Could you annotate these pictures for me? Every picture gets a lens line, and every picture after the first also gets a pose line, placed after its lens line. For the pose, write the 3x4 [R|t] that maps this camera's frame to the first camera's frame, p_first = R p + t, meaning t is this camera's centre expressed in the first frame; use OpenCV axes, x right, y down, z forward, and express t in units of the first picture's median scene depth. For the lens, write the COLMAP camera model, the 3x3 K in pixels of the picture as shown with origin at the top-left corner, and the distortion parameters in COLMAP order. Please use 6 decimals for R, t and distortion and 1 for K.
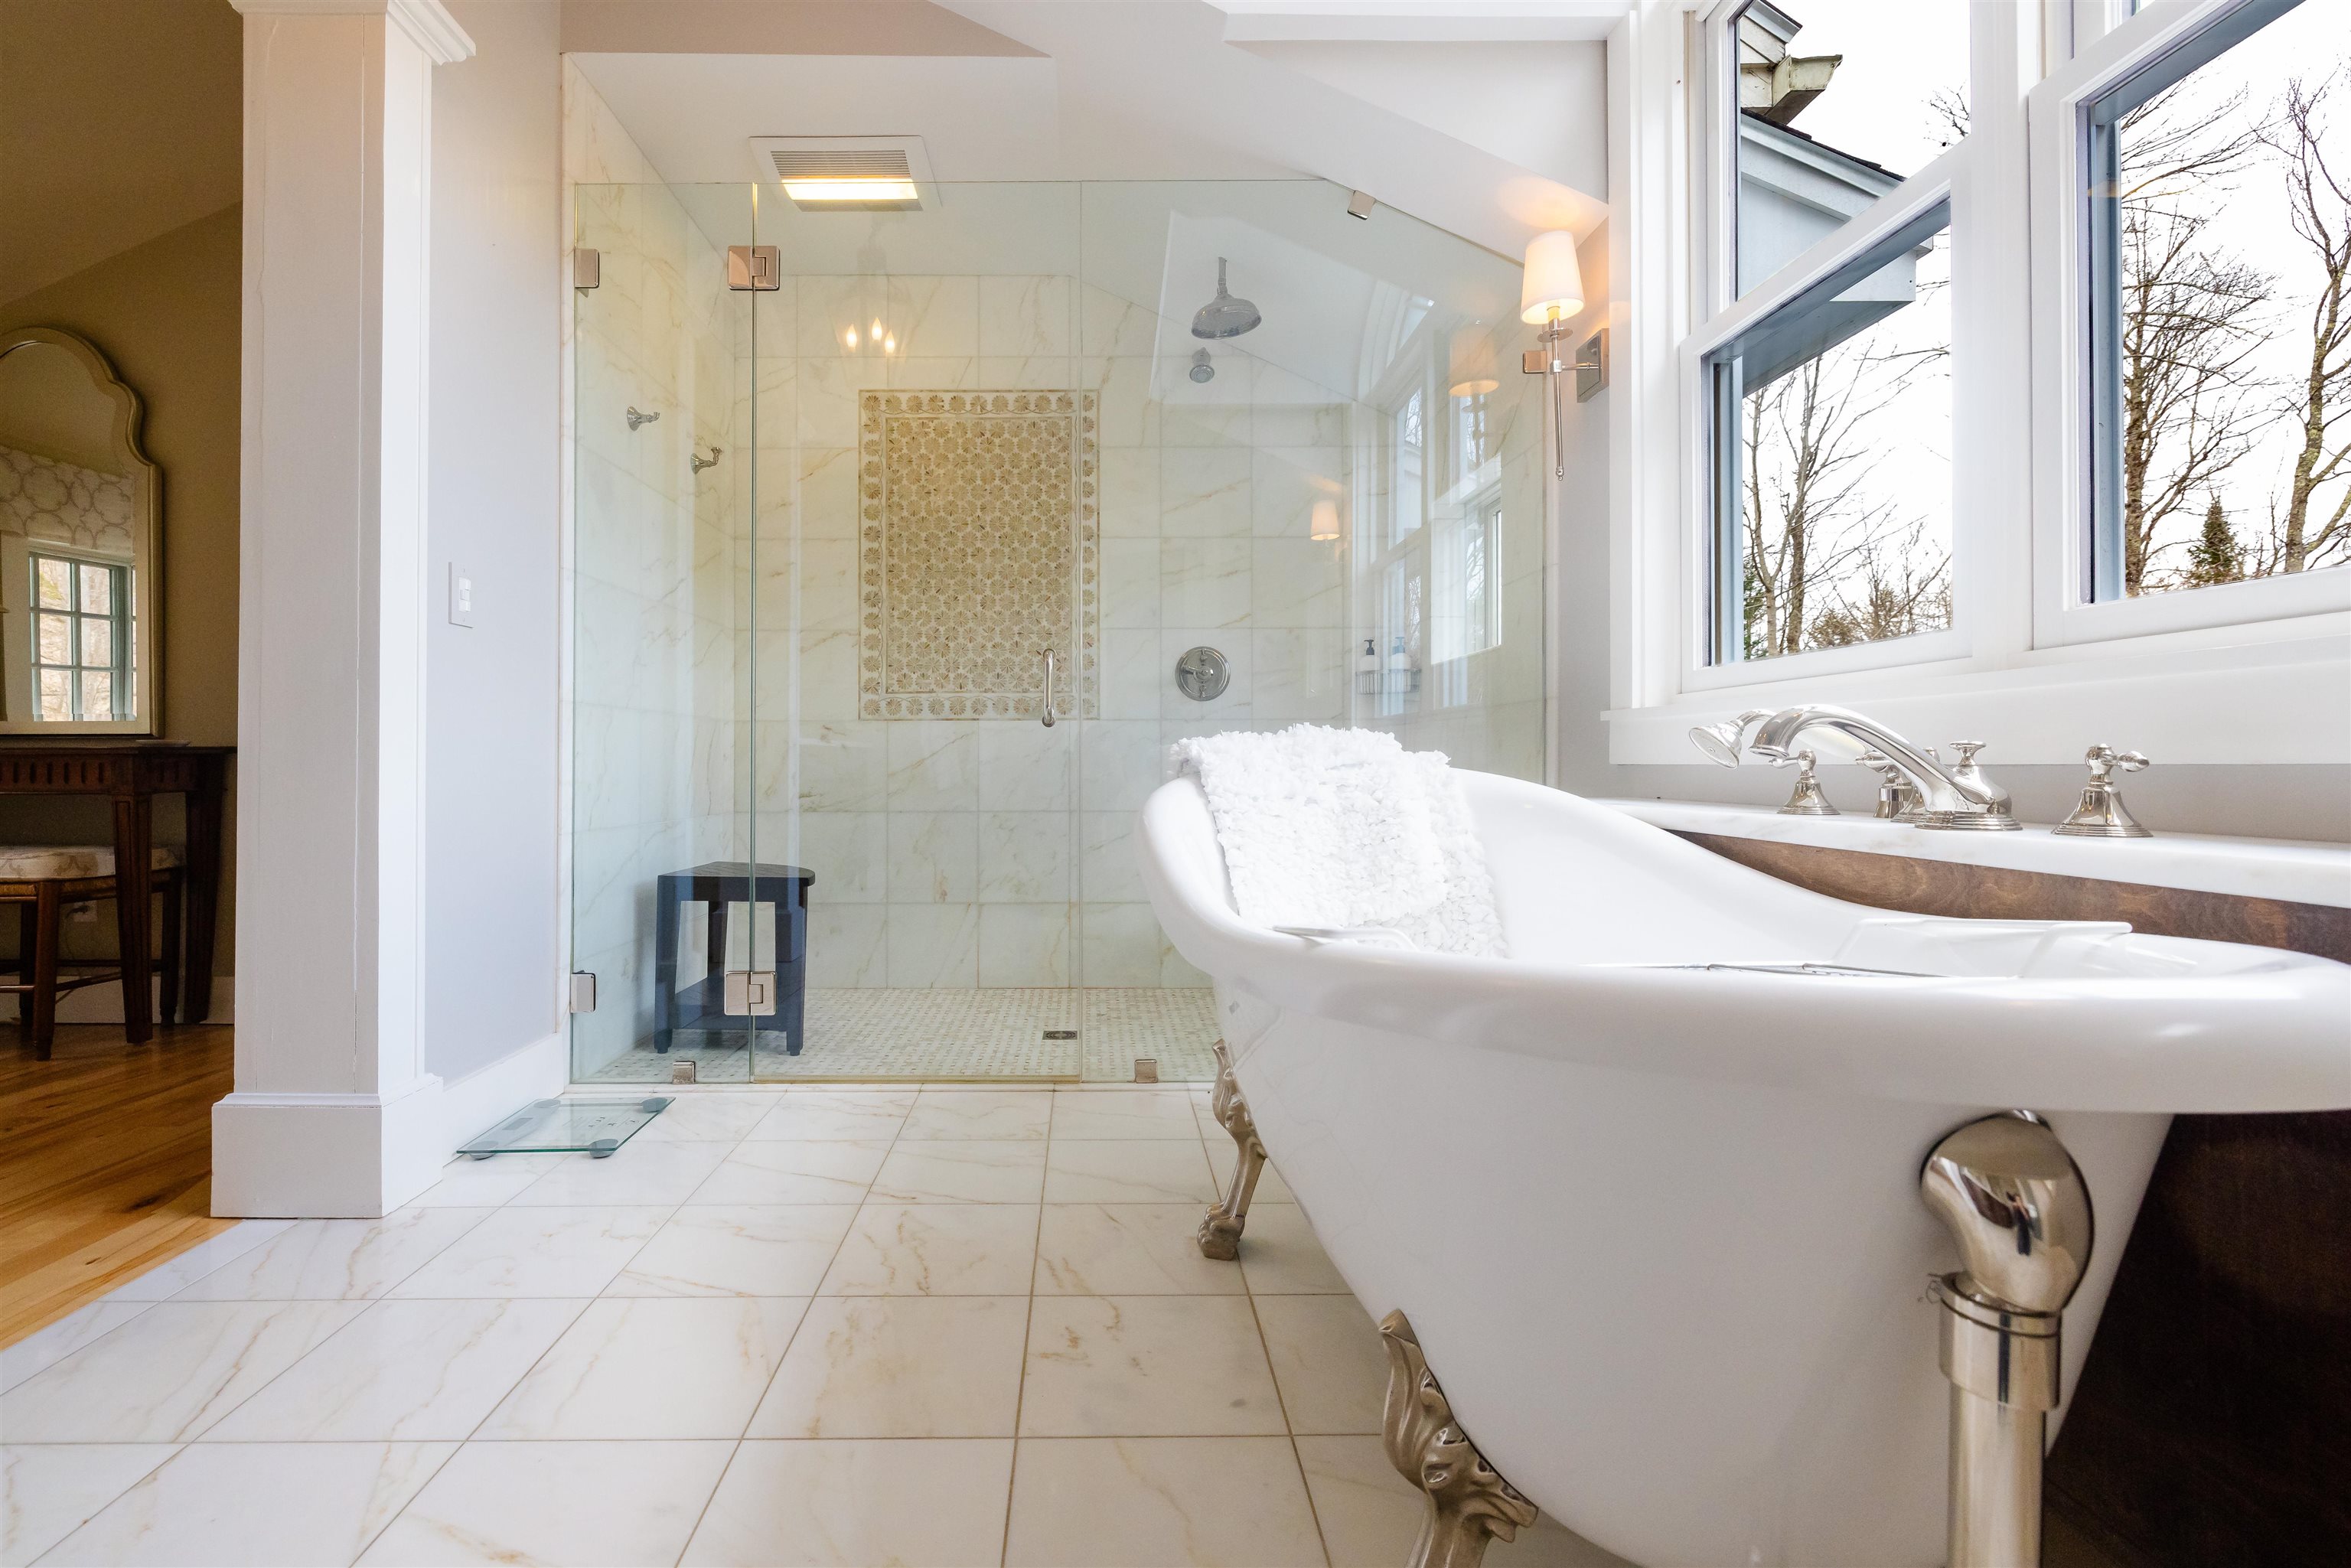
lens RADIAL K [[1027.9, 0, 1163.1], [0, 1027.9, 791.5], [0, 0, 1]] dist [0.001941, 0.000184]
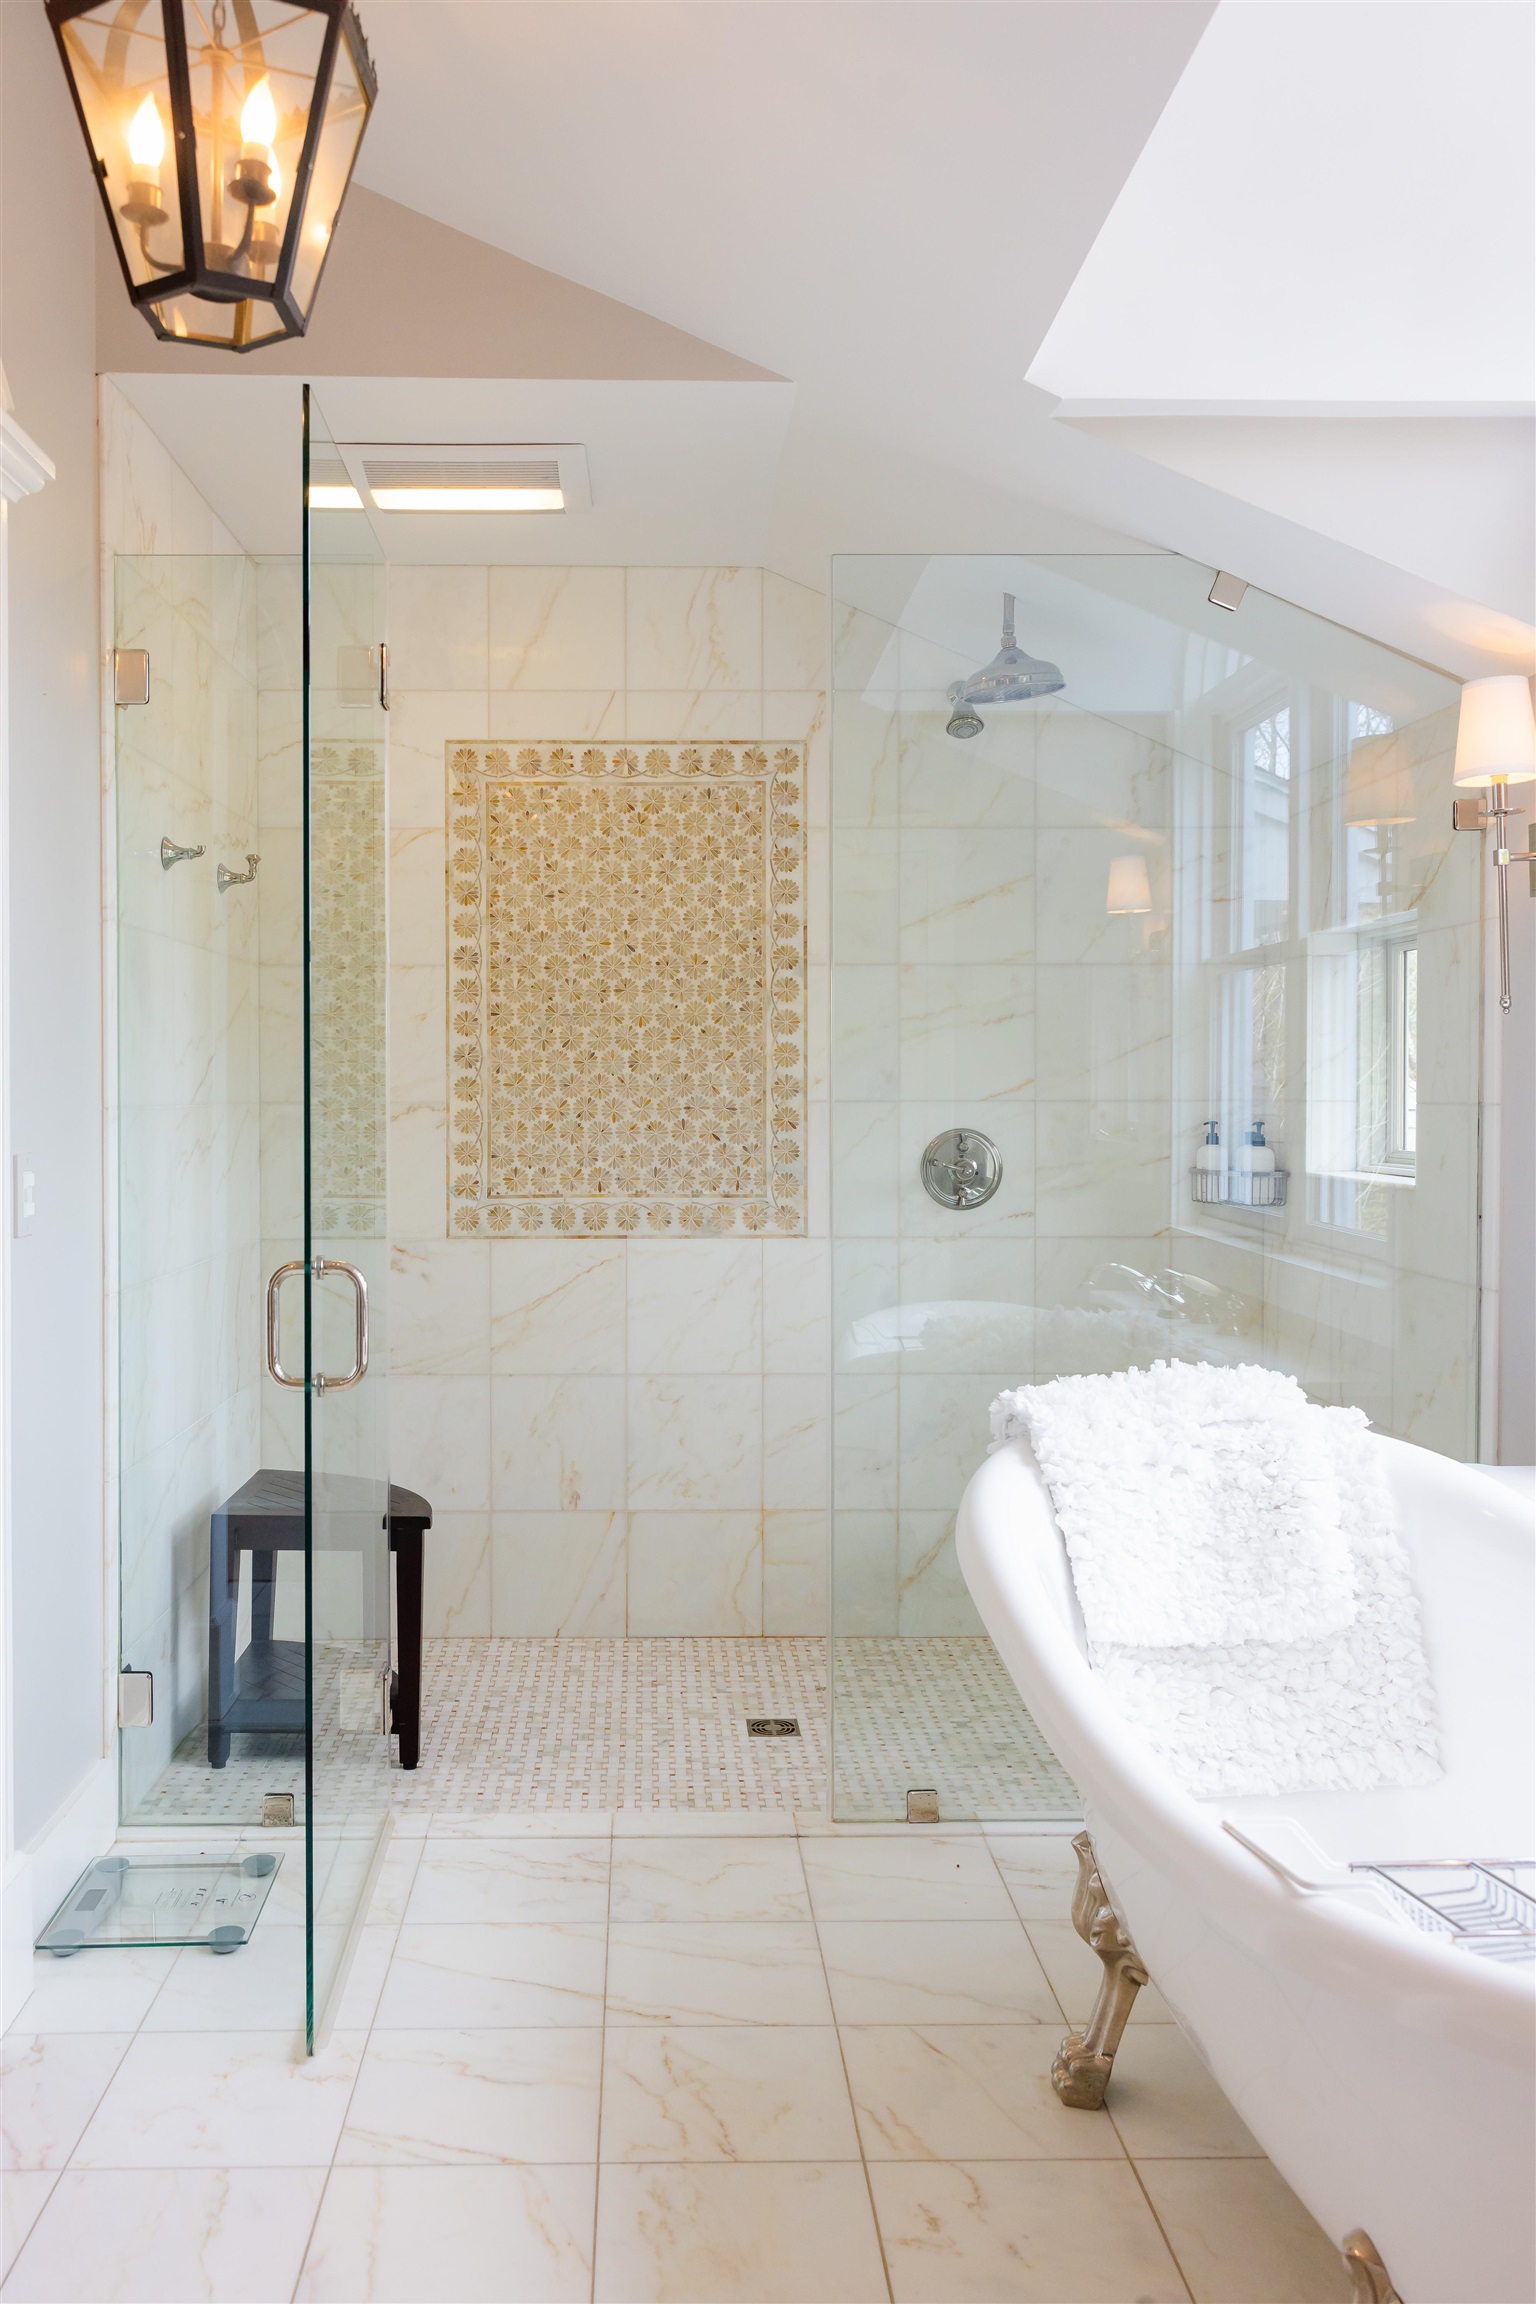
lens RADIAL K [[1843.6, 0, 774.1], [0, 1843.6, 1147.8], [0, 0, 1]] dist [0.007759, -0.002307]
pose [[0.999955, 0.000815, 0.009446, -0.118567], [-0.001007, 0.999792, 0.020386, -0.190827], [-0.009428, -0.020395, 0.999748, -0.249174]]
